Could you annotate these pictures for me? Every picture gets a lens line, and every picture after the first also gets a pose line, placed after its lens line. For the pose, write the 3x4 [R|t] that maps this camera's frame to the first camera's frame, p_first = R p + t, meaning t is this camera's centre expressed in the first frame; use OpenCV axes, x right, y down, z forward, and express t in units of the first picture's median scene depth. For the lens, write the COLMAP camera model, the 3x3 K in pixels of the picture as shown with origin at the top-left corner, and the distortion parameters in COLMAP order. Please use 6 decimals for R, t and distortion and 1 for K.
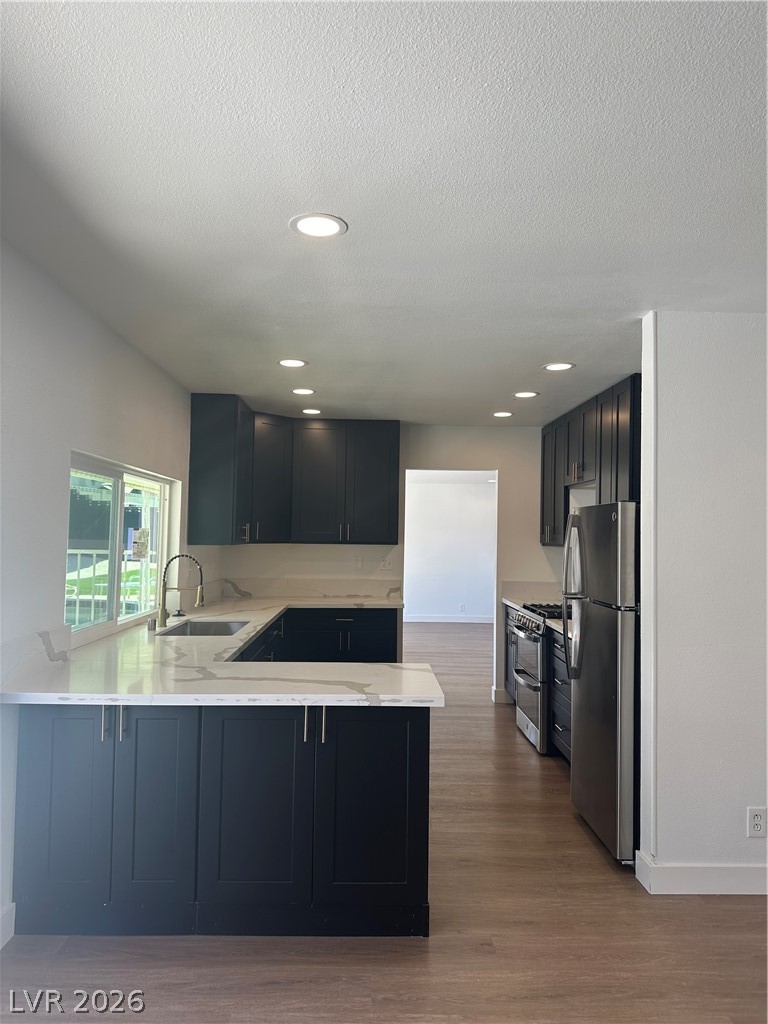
lens RADIAL K [[723.2, 0, 385.9], [0, 723.2, 508.2], [0, 0, 1]] dist [0.076600, -0.073720]
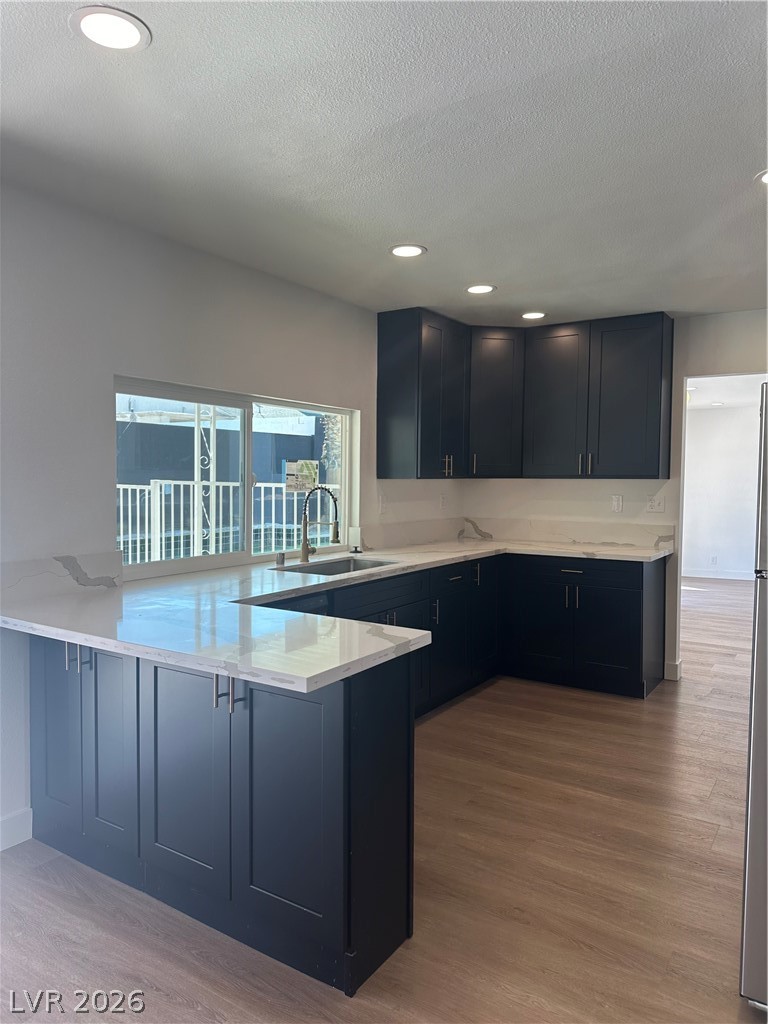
lens RADIAL K [[723.2, 0, 360.5], [0, 723.2, 507.0], [0, 0, 1]] dist [0.076600, -0.073720]
pose [[0.812492, 0.015807, -0.582758, 0.258060], [0.027933, 0.997429, 0.065999, 0.025210], [0.582303, -0.069902, 0.809961, 0.237506]]
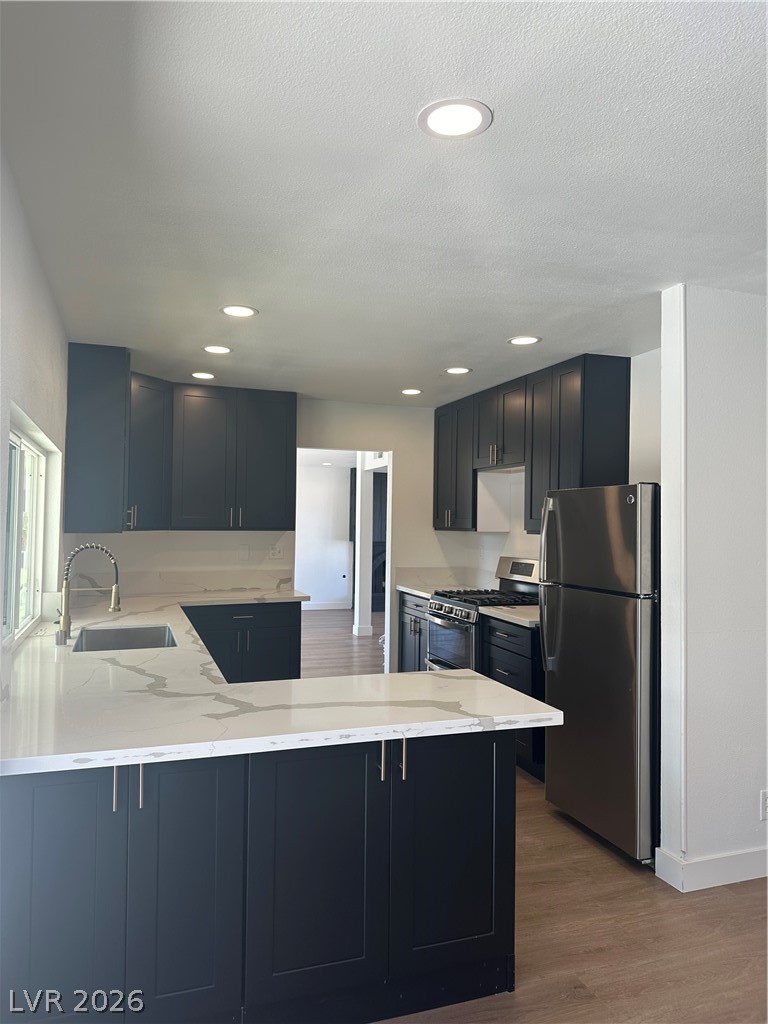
lens RADIAL K [[723.2, 0, 387.0], [0, 723.2, 506.9], [0, 0, 1]] dist [0.076600, -0.073720]
pose [[0.951943, 0.001923, 0.306270, -0.185078], [-0.008062, 0.999791, 0.018782, 0.003545], [-0.306170, -0.020348, 0.951759, 0.130365]]
